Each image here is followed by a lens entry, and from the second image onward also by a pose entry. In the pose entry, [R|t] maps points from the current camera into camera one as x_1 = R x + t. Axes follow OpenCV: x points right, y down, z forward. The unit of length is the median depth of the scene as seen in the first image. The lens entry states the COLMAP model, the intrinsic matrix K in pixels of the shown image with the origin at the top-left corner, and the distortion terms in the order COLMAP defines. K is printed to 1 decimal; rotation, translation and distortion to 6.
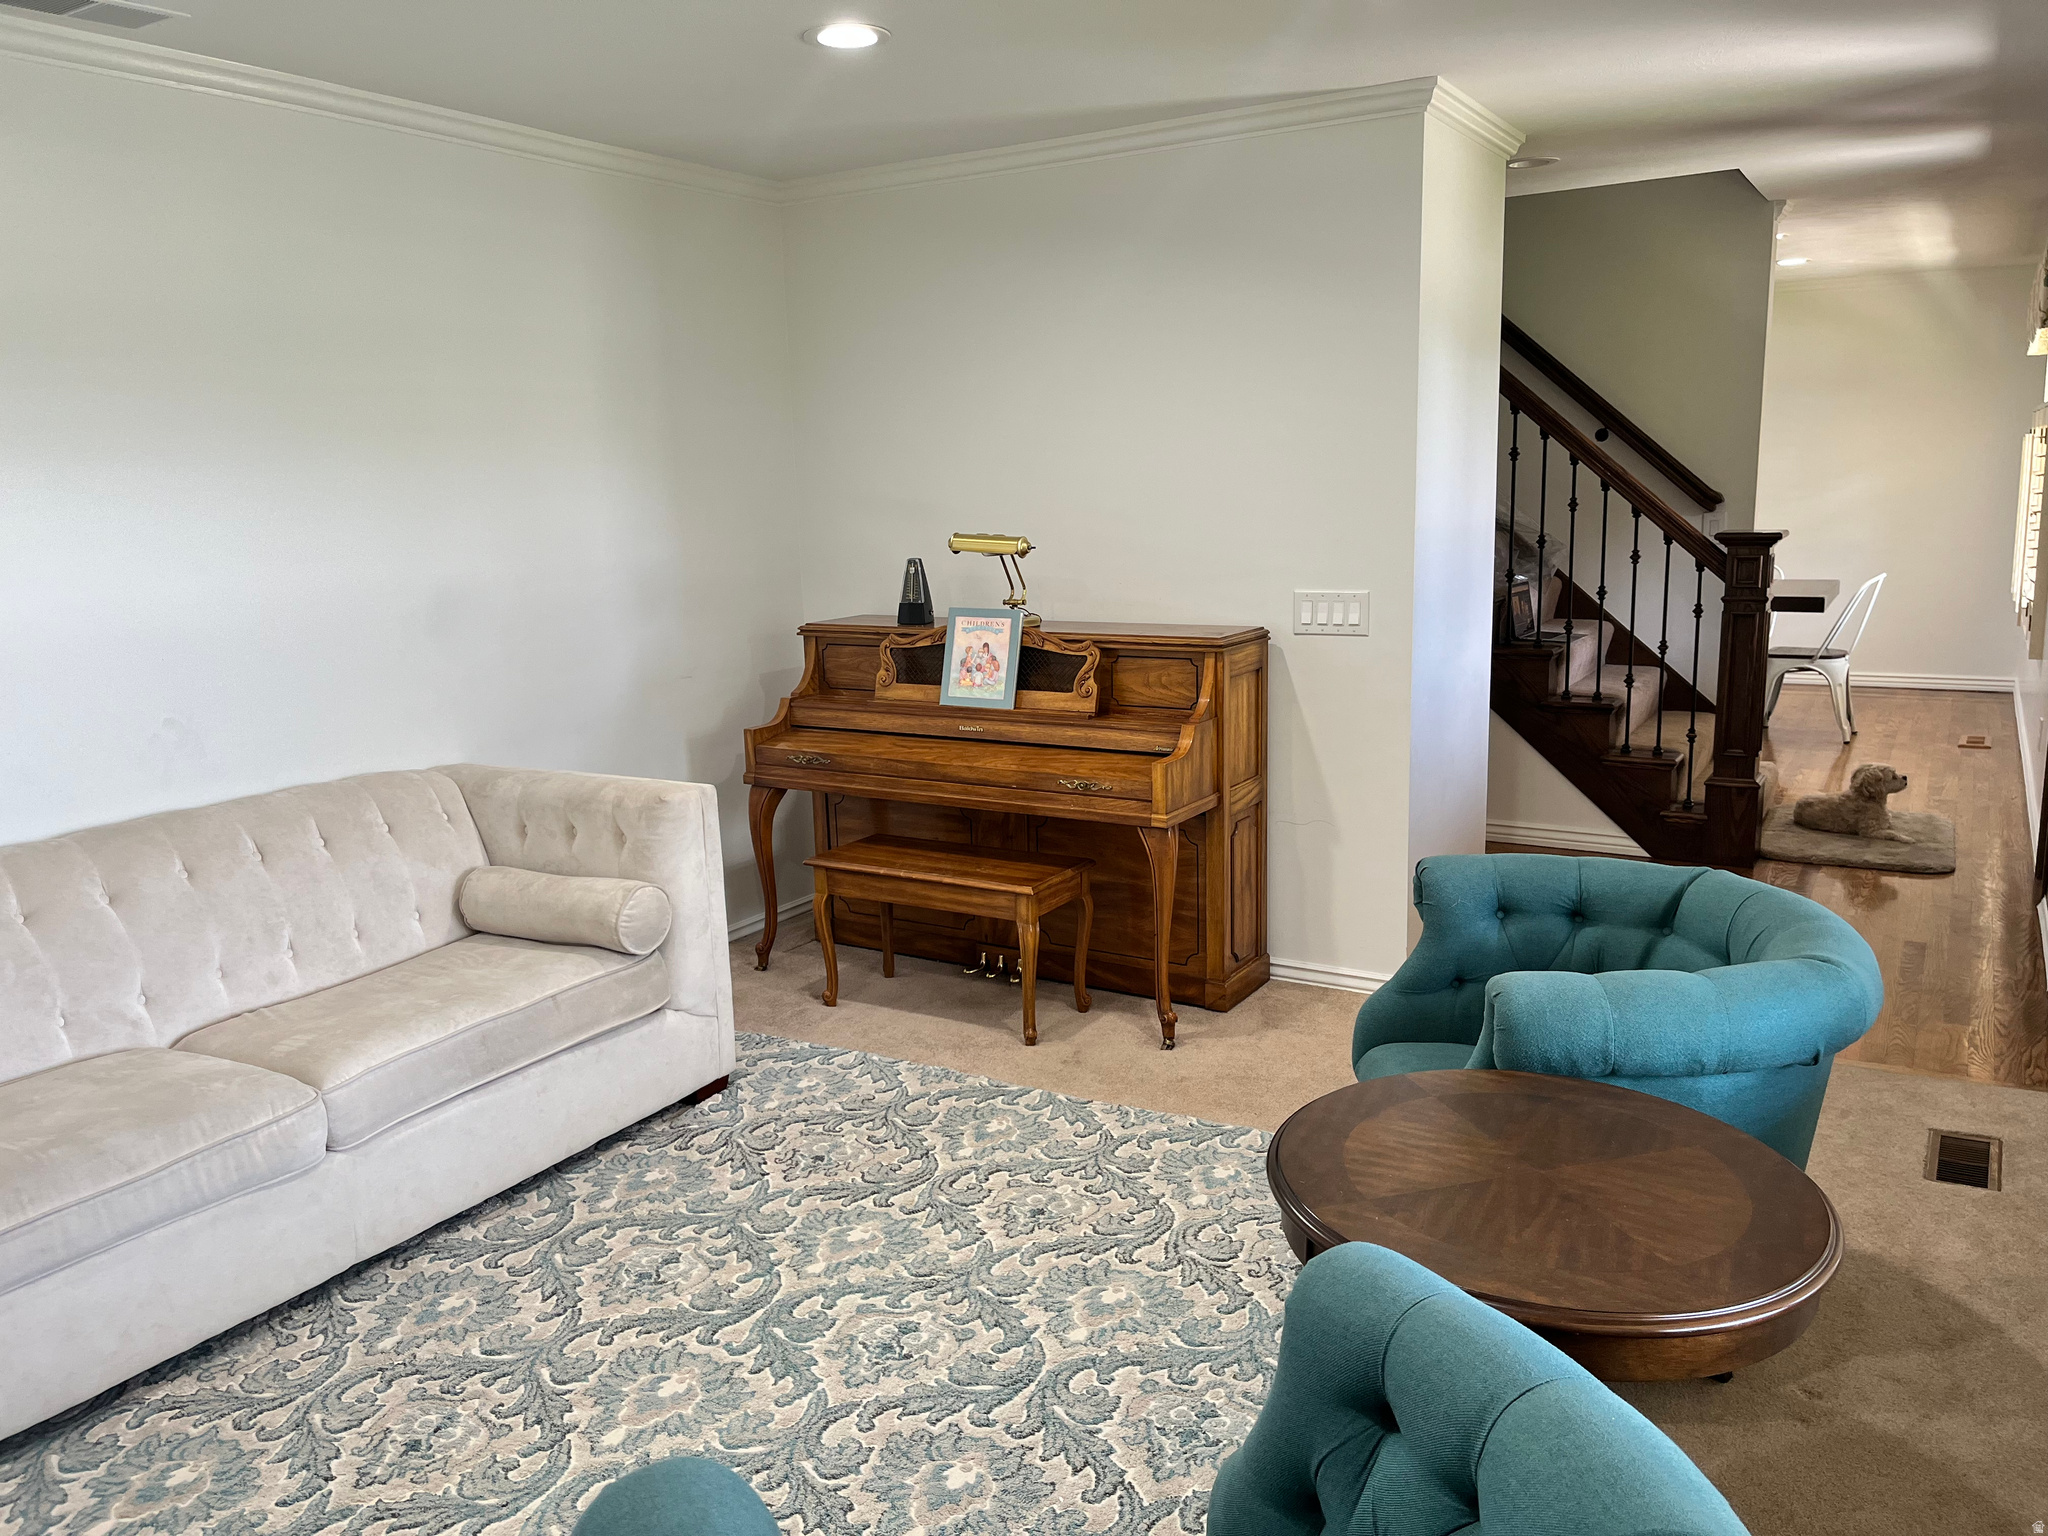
lens RADIAL K [[1548.5, 0, 1022.0], [0, 1548.5, 776.1], [0, 0, 1]] dist [0.072017, -0.097046]
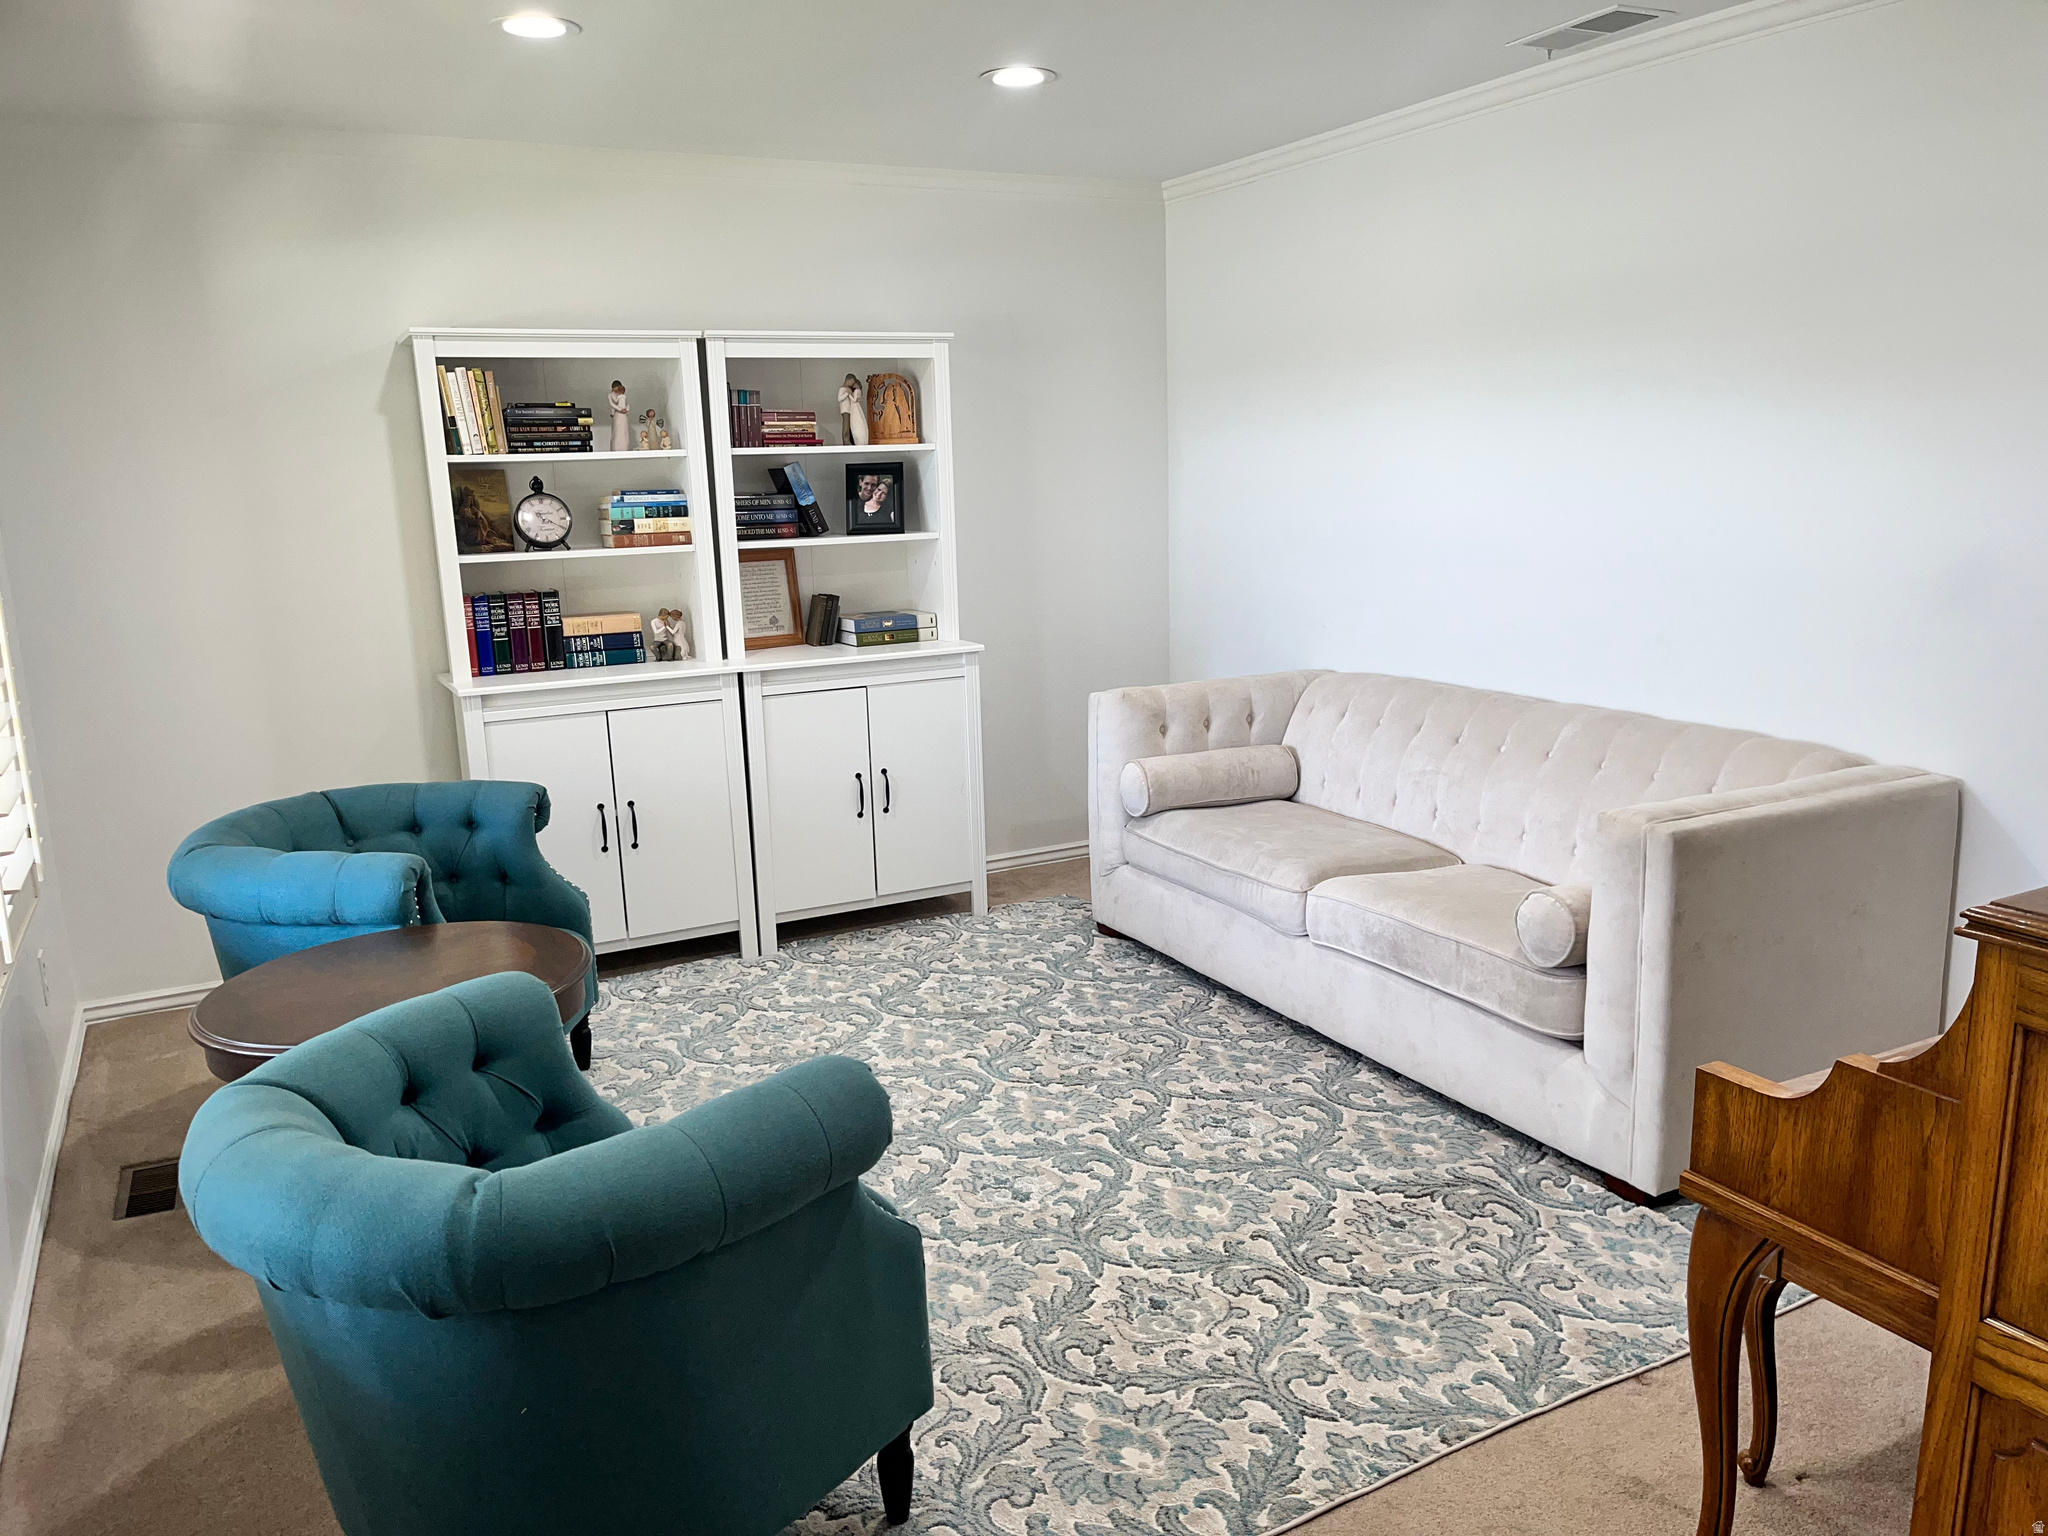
lens RADIAL K [[1552.0, 0, 1016.7], [0, 1552.0, 767.9], [0, 0, 1]] dist [0.055279, -0.088051]
pose [[-0.519243, 0.215072, -0.827122, 0.745117], [-0.121671, 0.939355, 0.320637, -0.288520], [0.845921, 0.267125, -0.461586, 1.311103]]
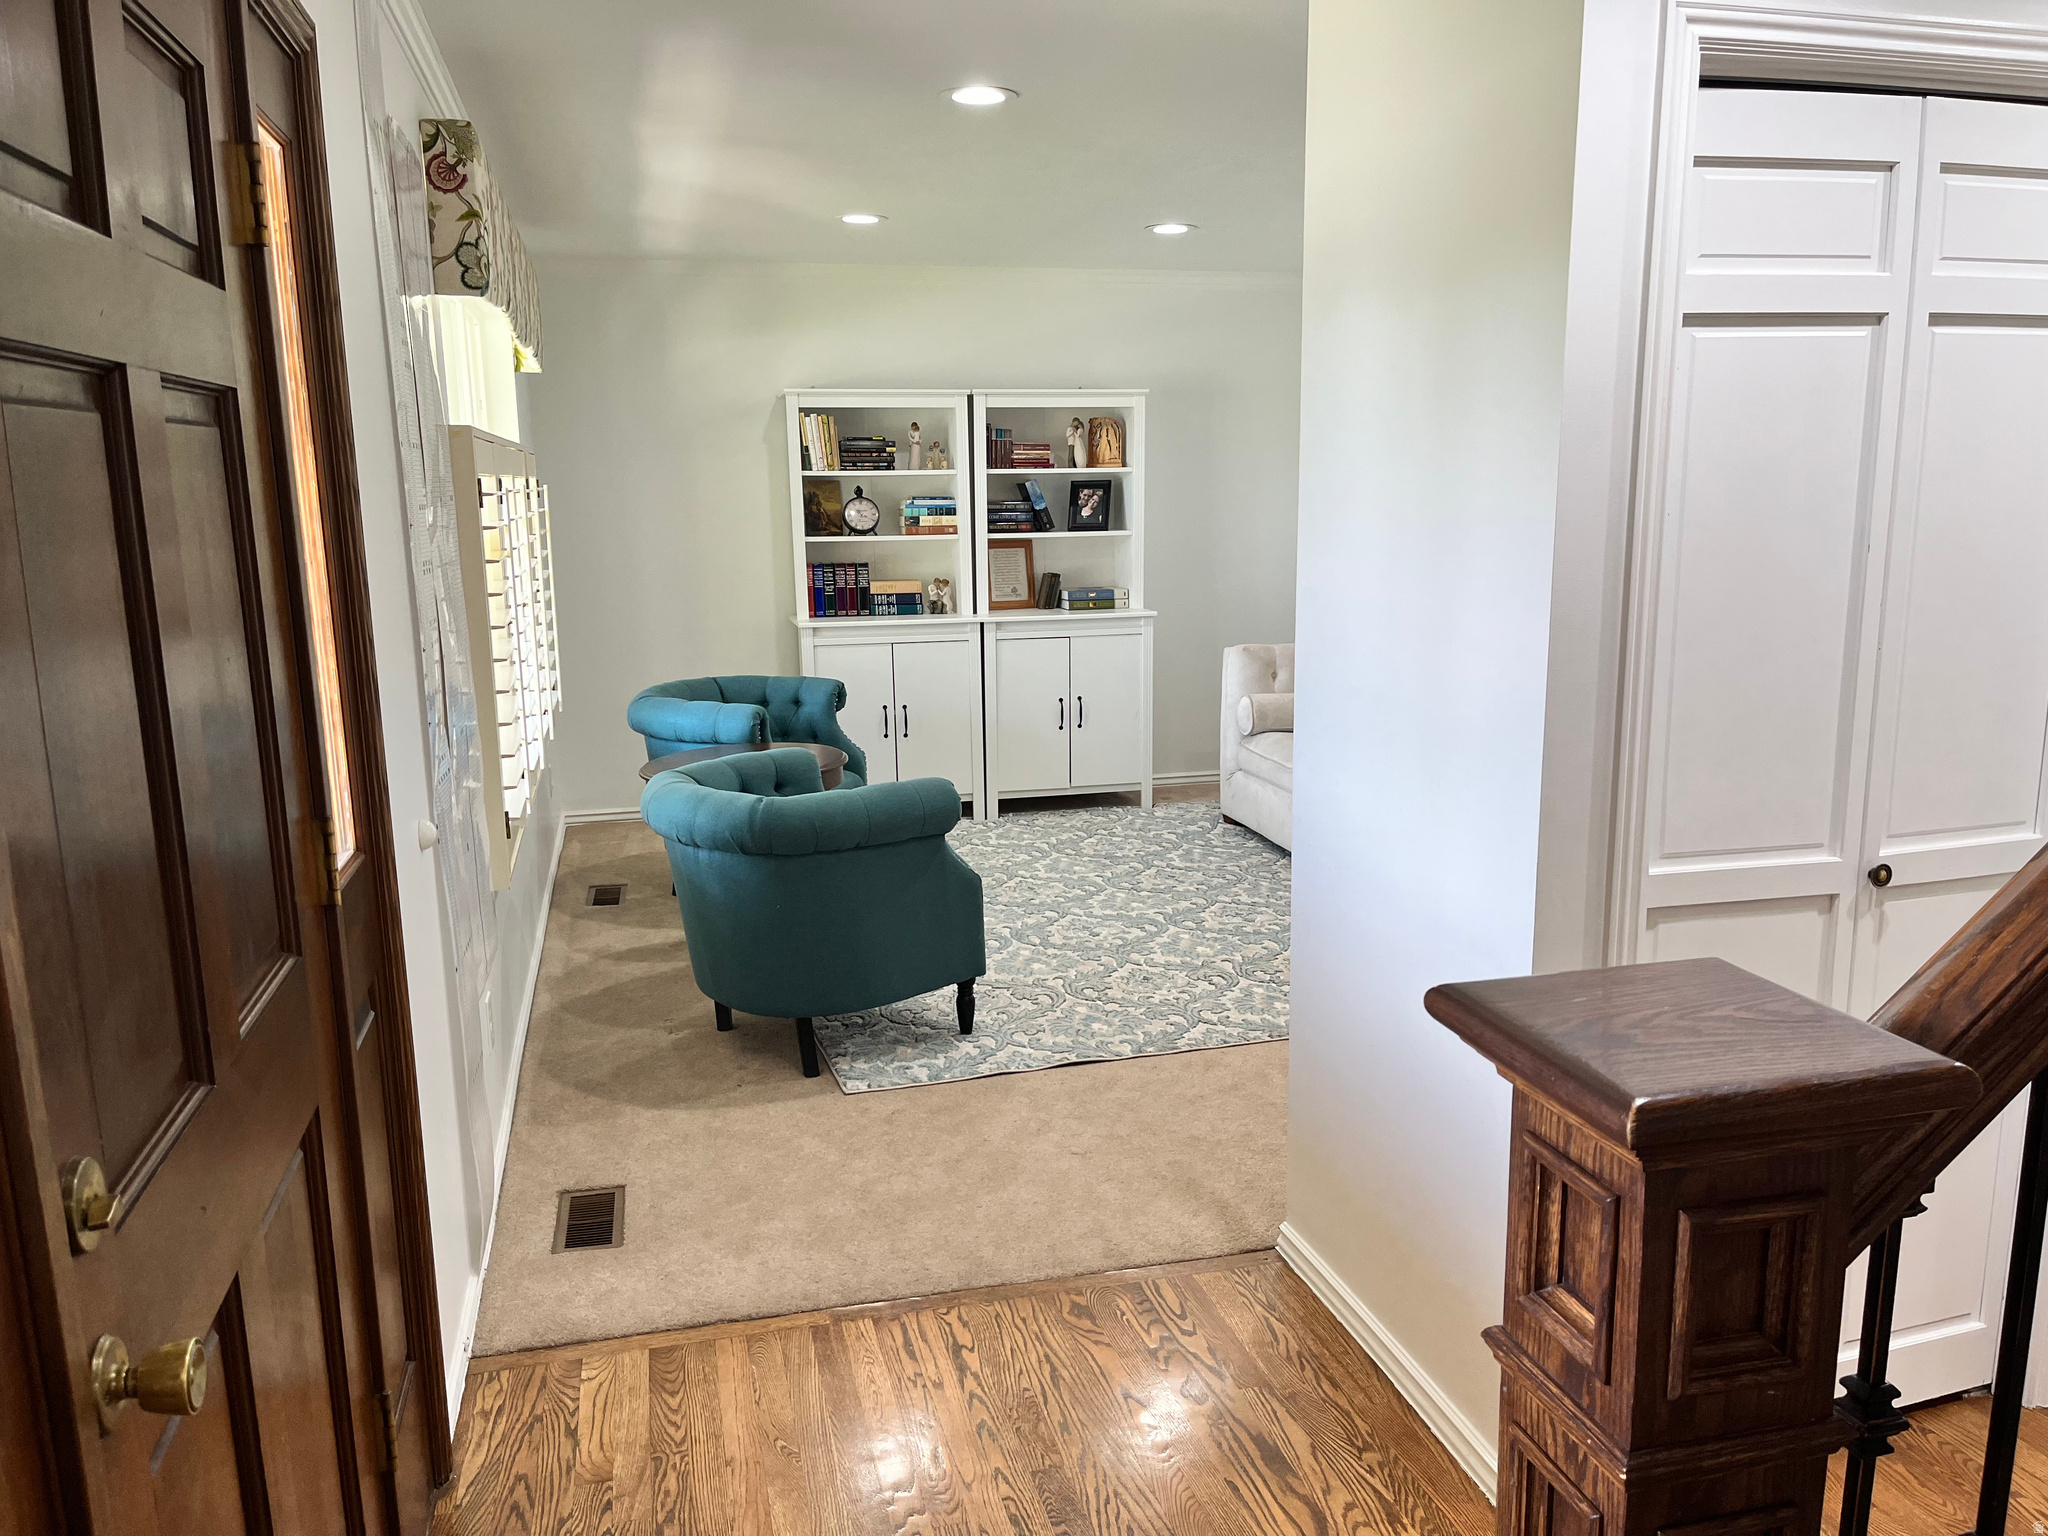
lens RADIAL K [[1548.5, 0, 1022.0], [0, 1548.5, 776.1], [0, 0, 1]] dist [0.072017, -0.097046]
pose [[-0.702555, 0.175035, -0.689767, 1.138949], [-0.106453, 0.932523, 0.345063, -0.423177], [0.703622, 0.315853, -0.636516, 1.881086]]
